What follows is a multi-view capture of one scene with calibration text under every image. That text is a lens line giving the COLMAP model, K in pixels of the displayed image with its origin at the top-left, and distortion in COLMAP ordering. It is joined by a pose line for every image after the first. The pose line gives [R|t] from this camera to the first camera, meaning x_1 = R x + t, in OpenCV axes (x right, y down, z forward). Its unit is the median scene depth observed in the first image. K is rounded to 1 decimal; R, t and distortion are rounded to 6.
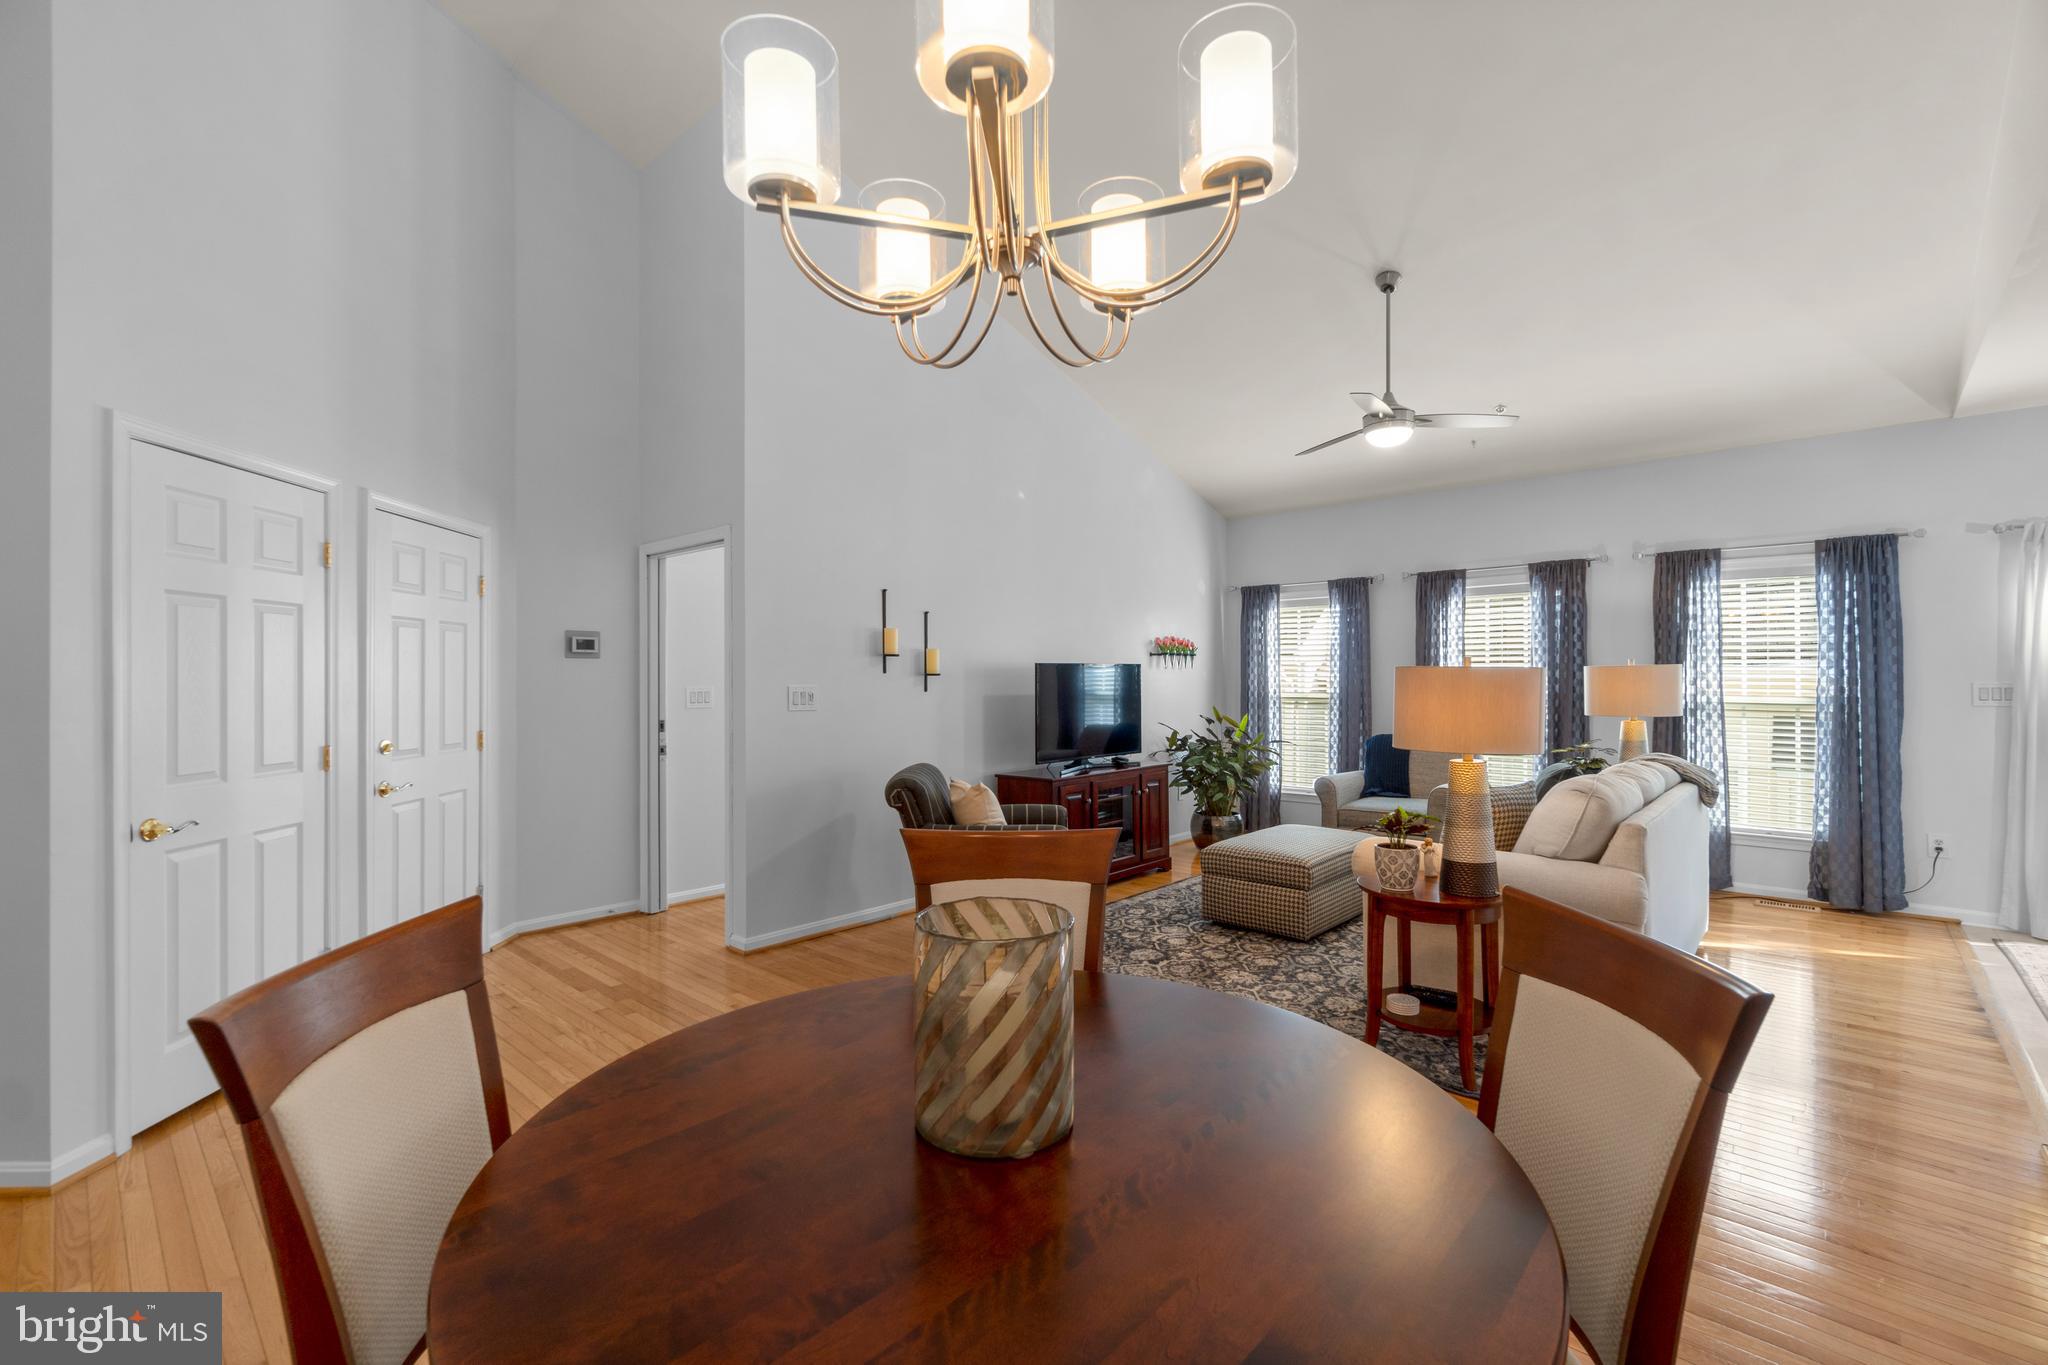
lens RADIAL K [[884.8, 0, 1015.6], [0, 884.8, 680.6], [0, 0, 1]] dist [-0.005648, 0.001452]
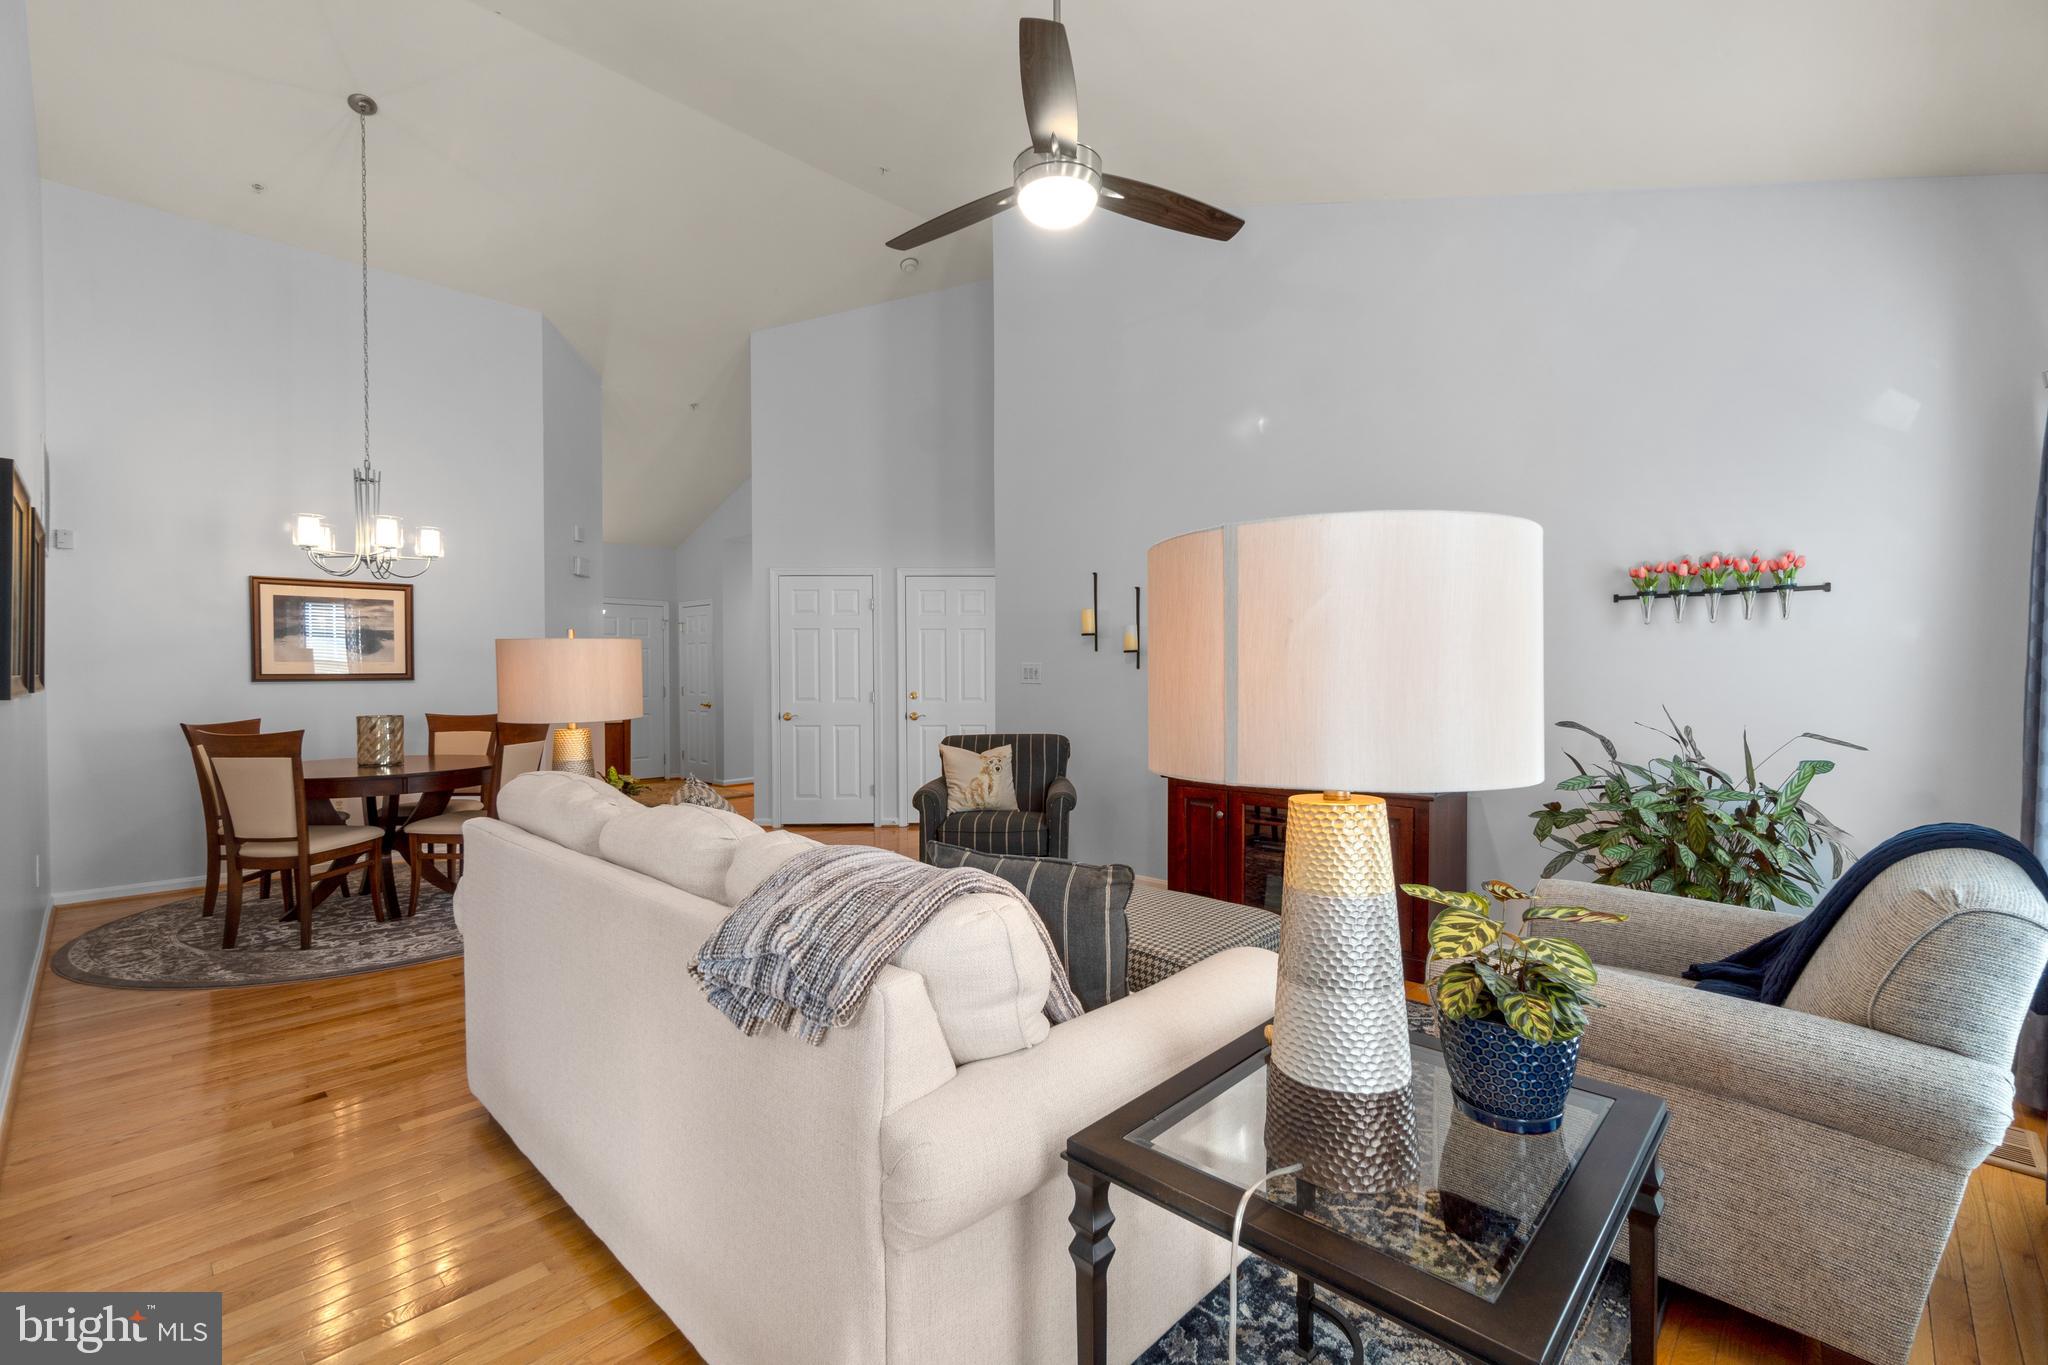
lens RADIAL K [[884.8, 0, 1005.5], [0, 884.8, 687.5], [0, 0, 1]] dist [-0.005648, 0.001452]
pose [[-0.023725, 0.021315, -0.999491, 0.947102], [0.003792, 0.999767, 0.021231, 0.012269], [0.999711, -0.003287, -0.023800, 0.942251]]
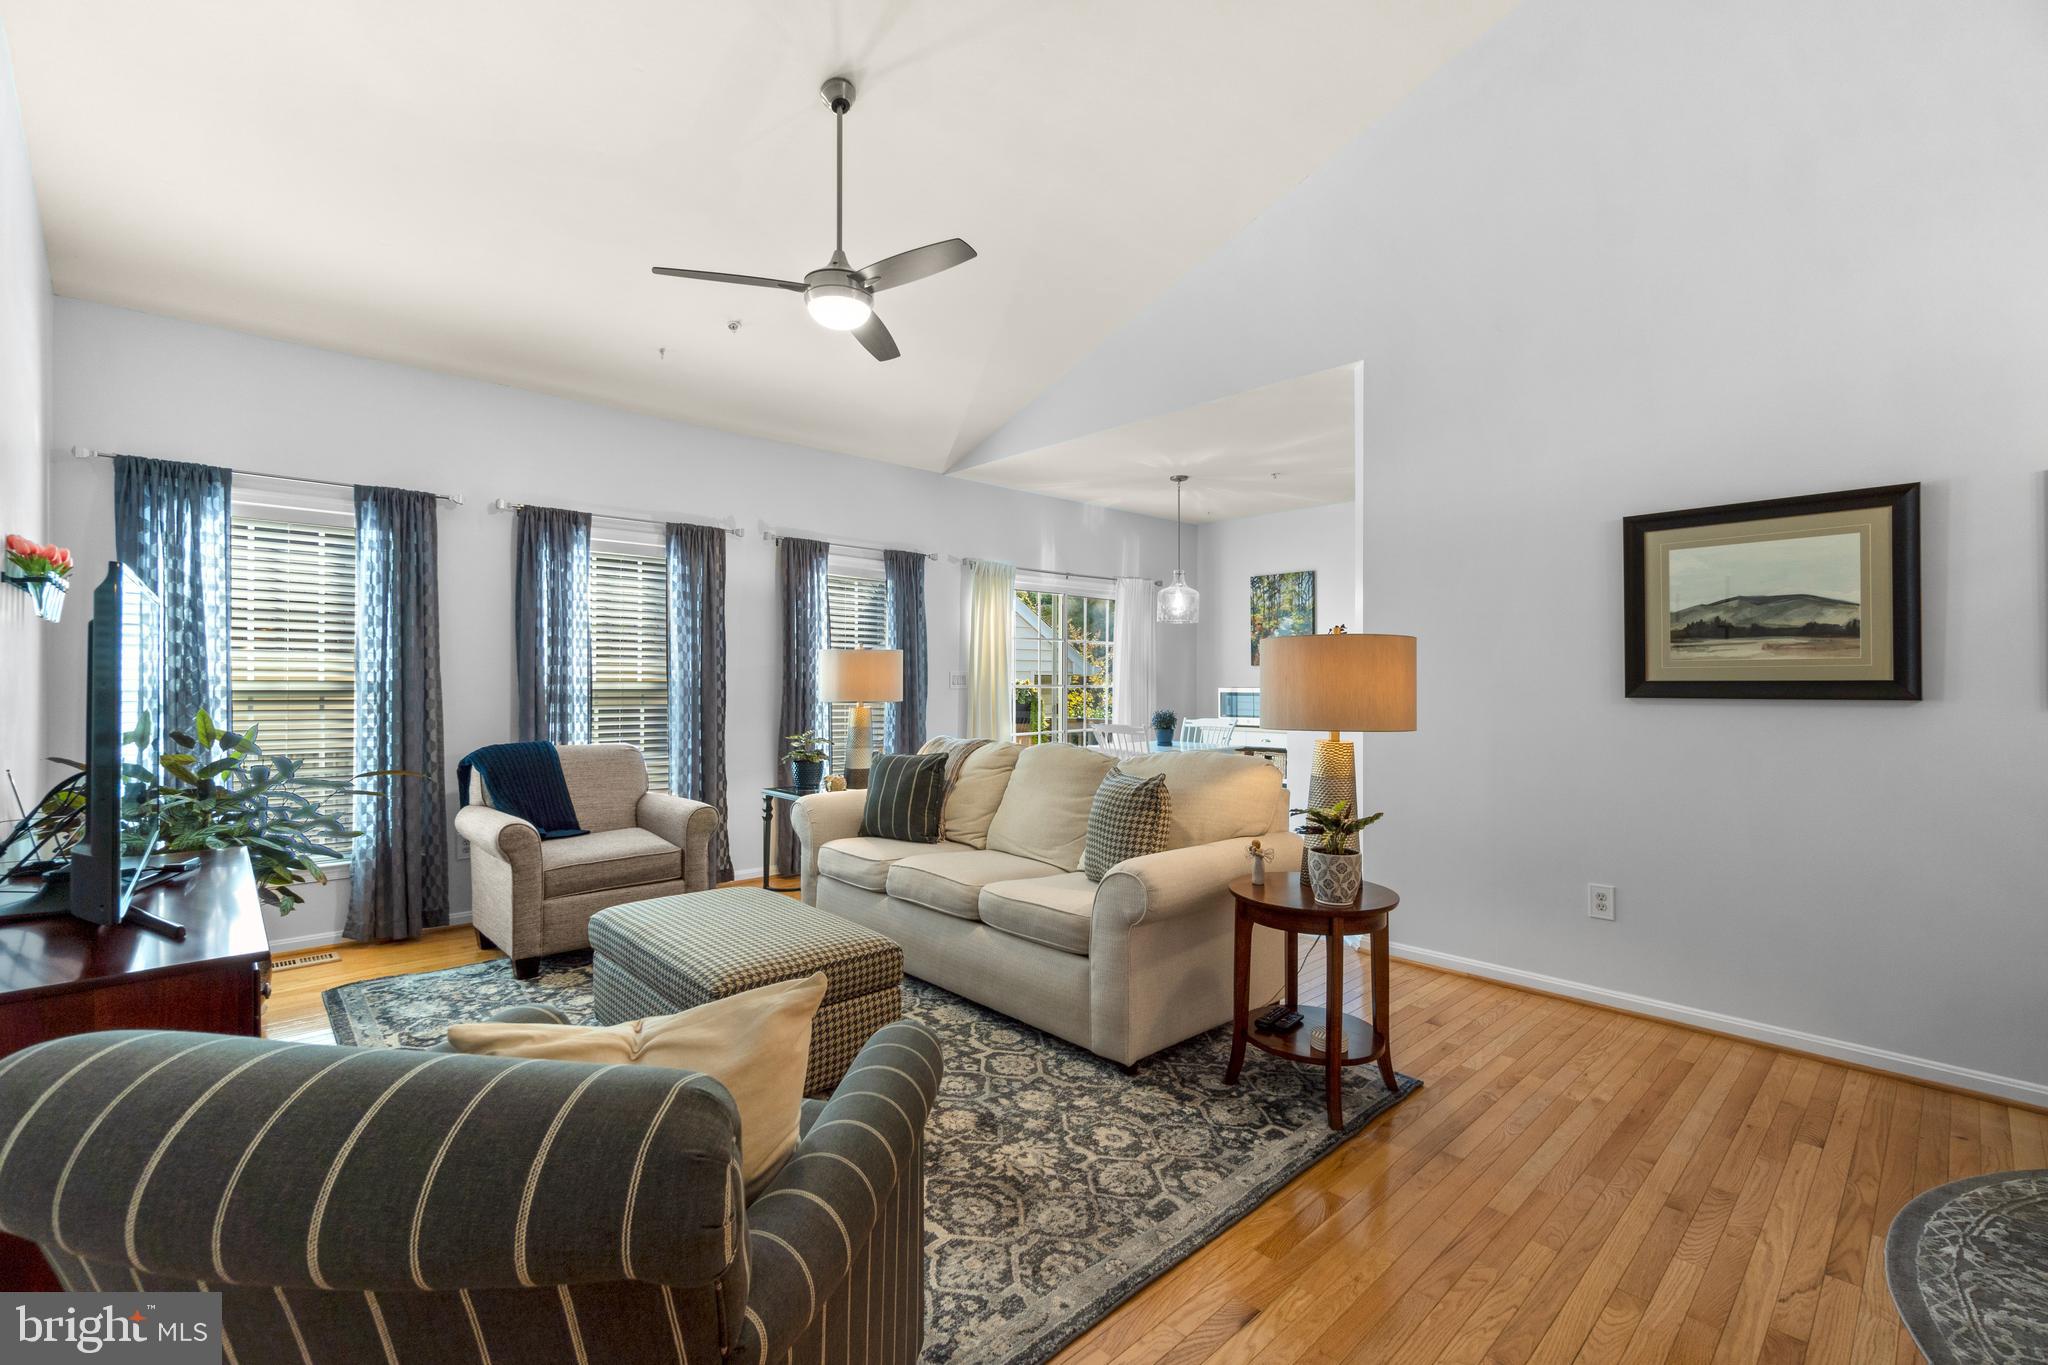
lens RADIAL K [[884.8, 0, 1012.2], [0, 884.8, 677.0], [0, 0, 1]] dist [-0.005648, 0.001452]
pose [[0.078114, 0.008259, 0.996910, -0.262566], [-0.004091, 0.999960, -0.007964, 0.019959], [-0.996936, -0.003456, 0.078145, 0.773548]]
